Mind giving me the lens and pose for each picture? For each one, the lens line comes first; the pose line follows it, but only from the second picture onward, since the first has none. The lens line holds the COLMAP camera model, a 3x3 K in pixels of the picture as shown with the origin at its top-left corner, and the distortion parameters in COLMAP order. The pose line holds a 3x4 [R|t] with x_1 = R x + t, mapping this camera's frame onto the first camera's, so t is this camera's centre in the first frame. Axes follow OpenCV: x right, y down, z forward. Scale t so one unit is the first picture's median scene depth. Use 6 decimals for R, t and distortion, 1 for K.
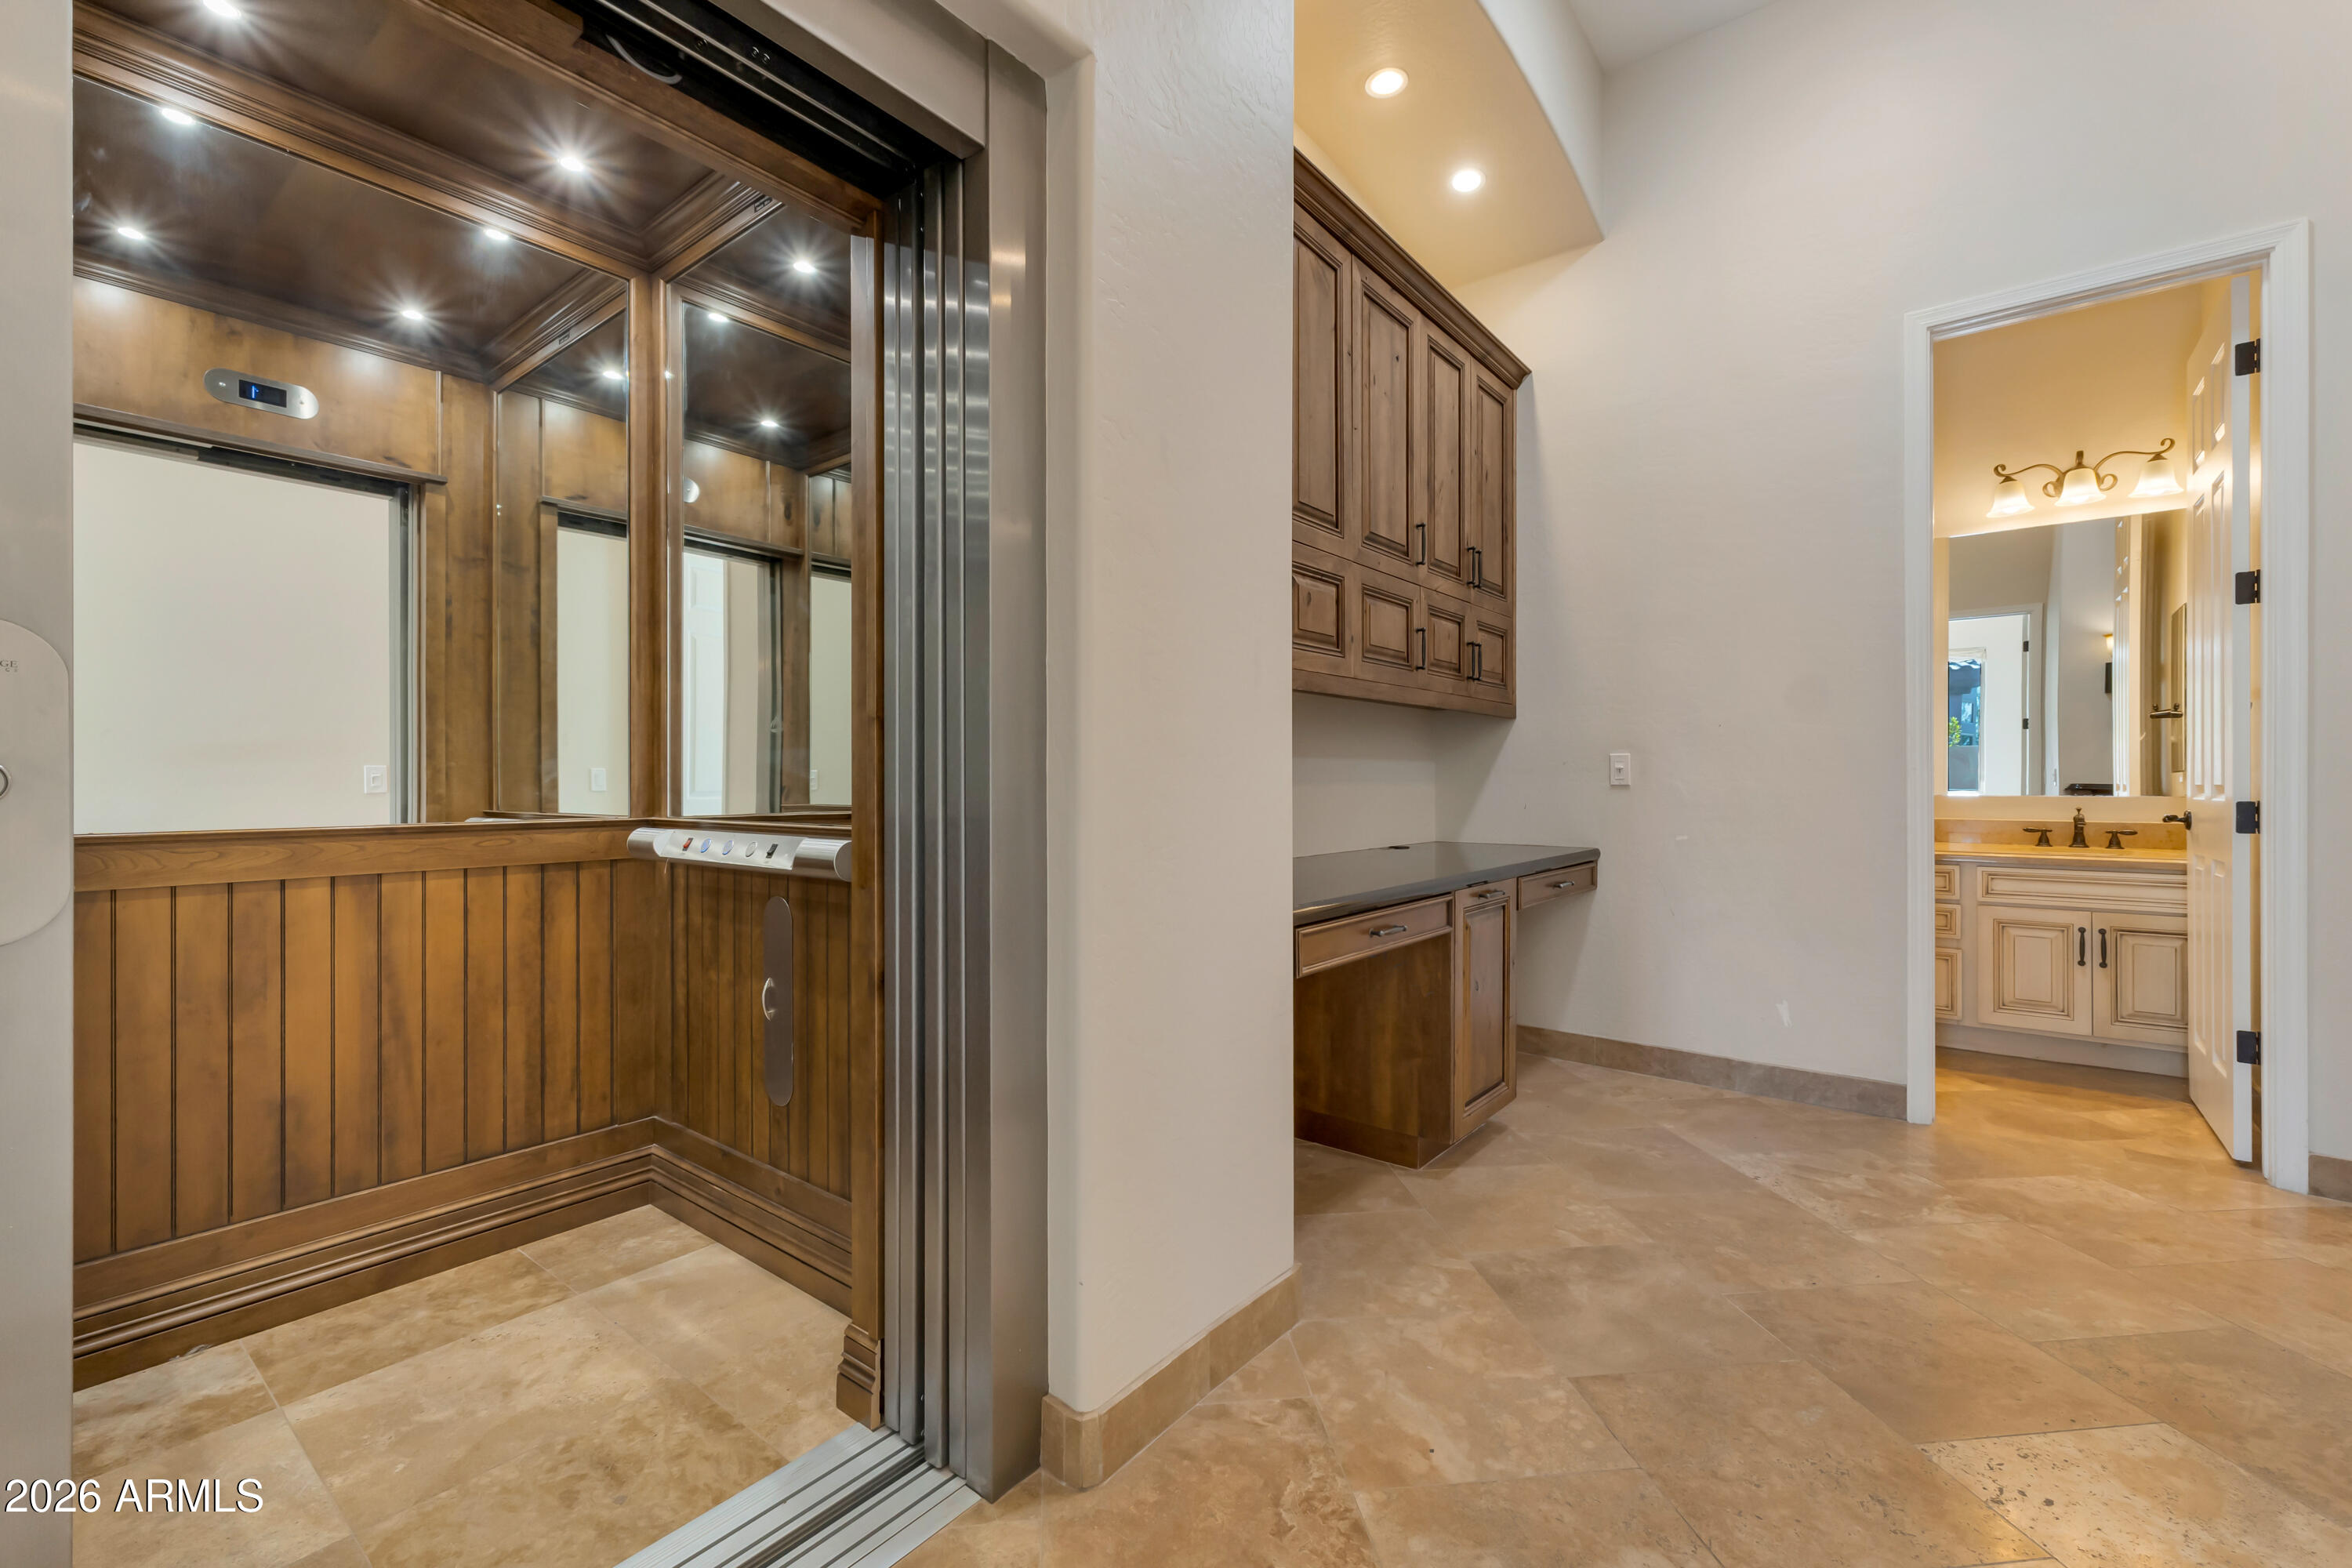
lens RADIAL K [[999.9, 0, 1170.5], [0, 999.9, 782.0], [0, 0, 1]] dist [-0.014095, 0.000321]
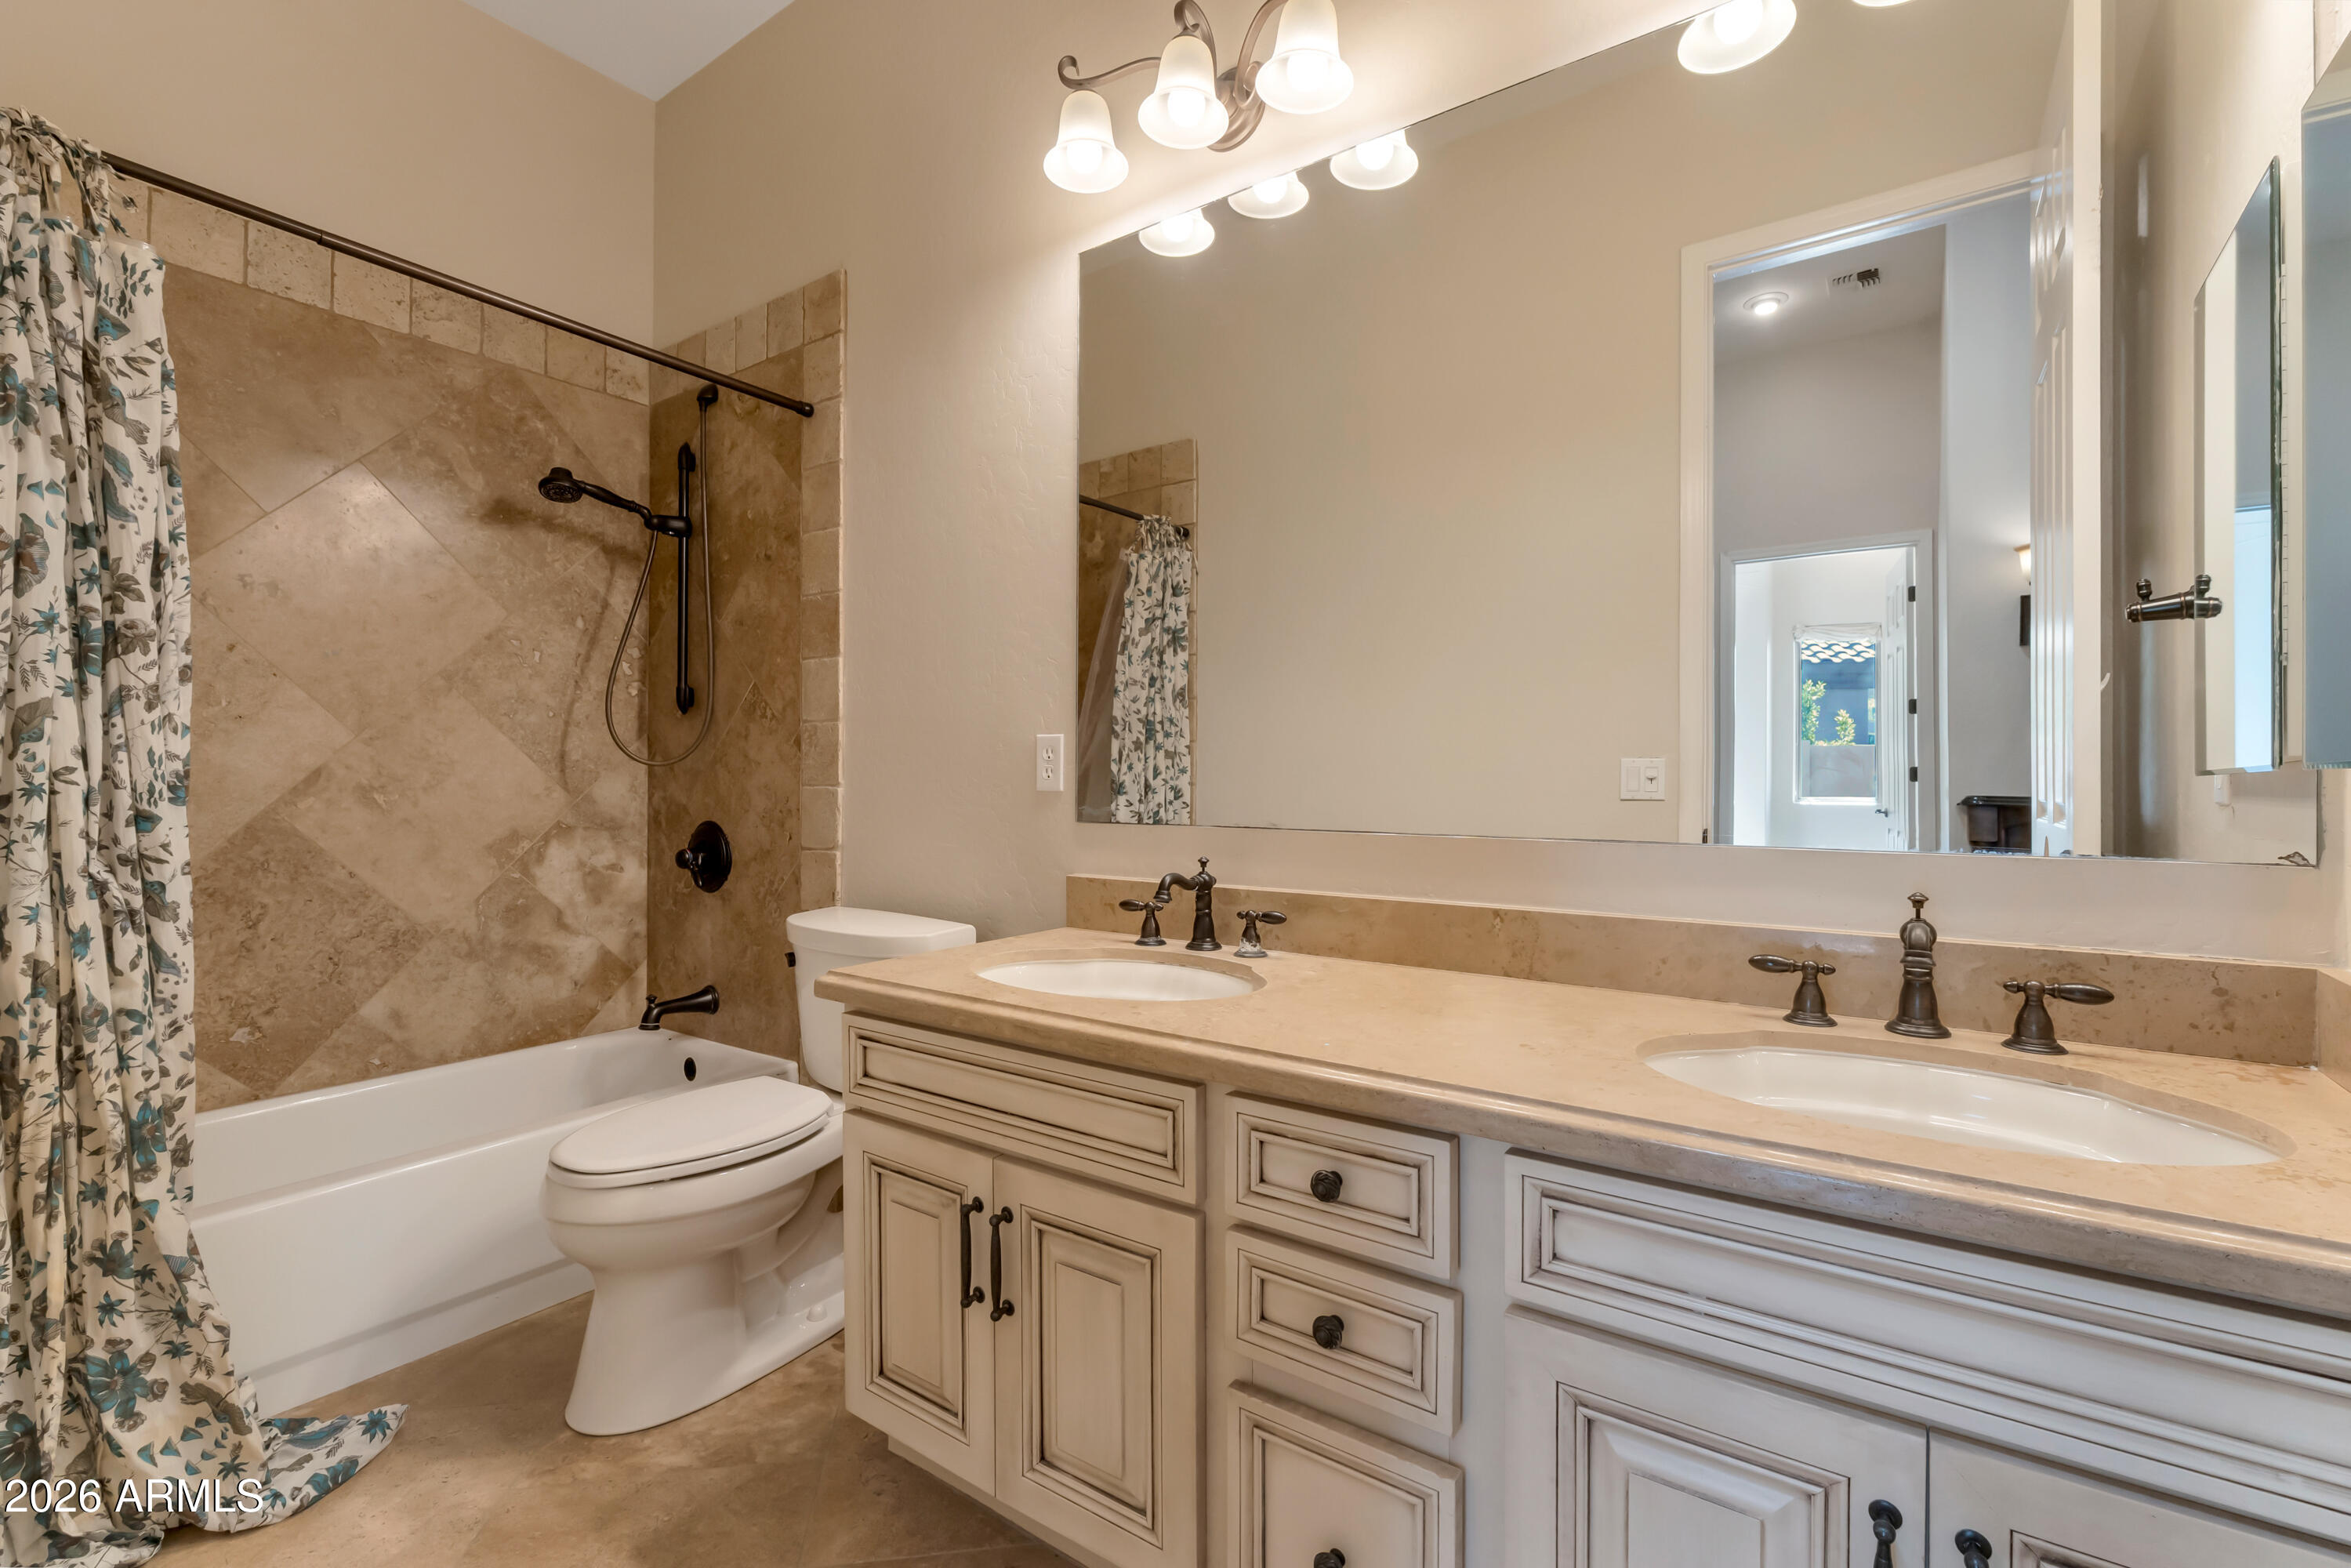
lens RADIAL K [[999.5, 0, 1181.9], [0, 999.5, 784.0], [0, 0, 1]] dist [-0.014095, 0.000321]
pose [[0.998757, -0.006971, 0.049355, 0.675280], [0.007324, 0.999949, -0.006969, -0.007274], [-0.049304, 0.007322, 0.998757, 0.703840]]
